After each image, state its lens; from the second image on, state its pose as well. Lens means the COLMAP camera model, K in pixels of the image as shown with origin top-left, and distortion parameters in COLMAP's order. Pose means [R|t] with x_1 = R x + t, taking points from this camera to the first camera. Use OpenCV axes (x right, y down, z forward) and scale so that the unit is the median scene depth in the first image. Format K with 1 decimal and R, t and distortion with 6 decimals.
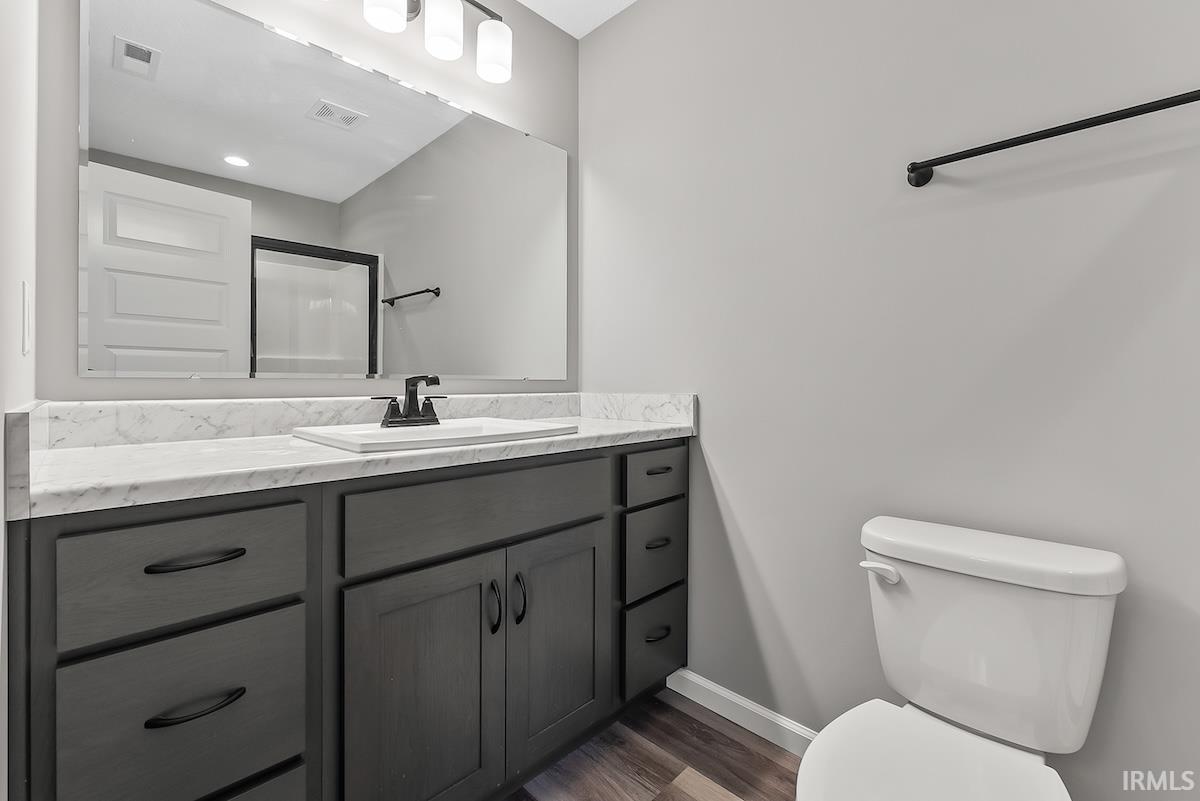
lens RADIAL K [[507.8, 0, 598.5], [0, 507.8, 396.3], [0, 0, 1]] dist [-0.005647, 0.000193]
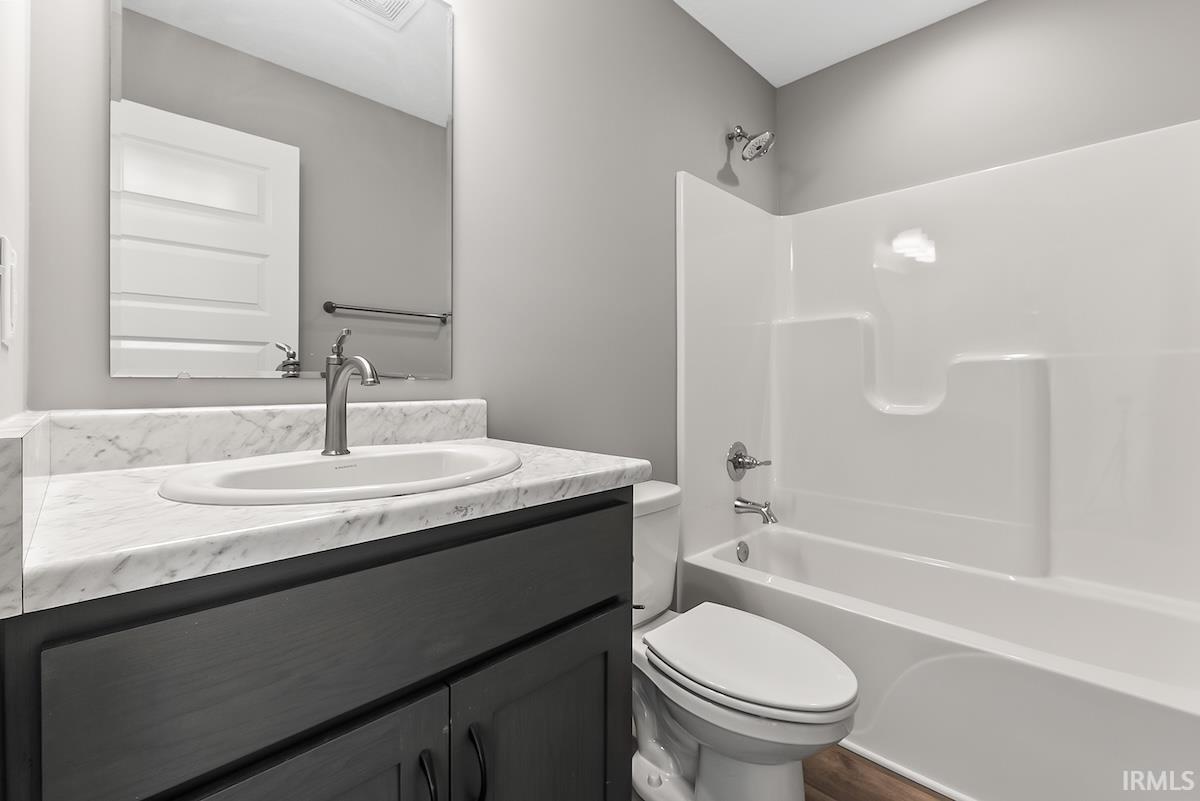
lens RADIAL K [[507.8, 0, 598.5], [0, 507.8, 396.3], [0, 0, 1]] dist [-0.005647, 0.000193]
pose [[0.999995, -0.000949, 0.003051, -0.130583], [0.000948, 0.999999, 0.000377, -0.012244], [-0.003051, -0.000374, 0.999995, 0.322128]]
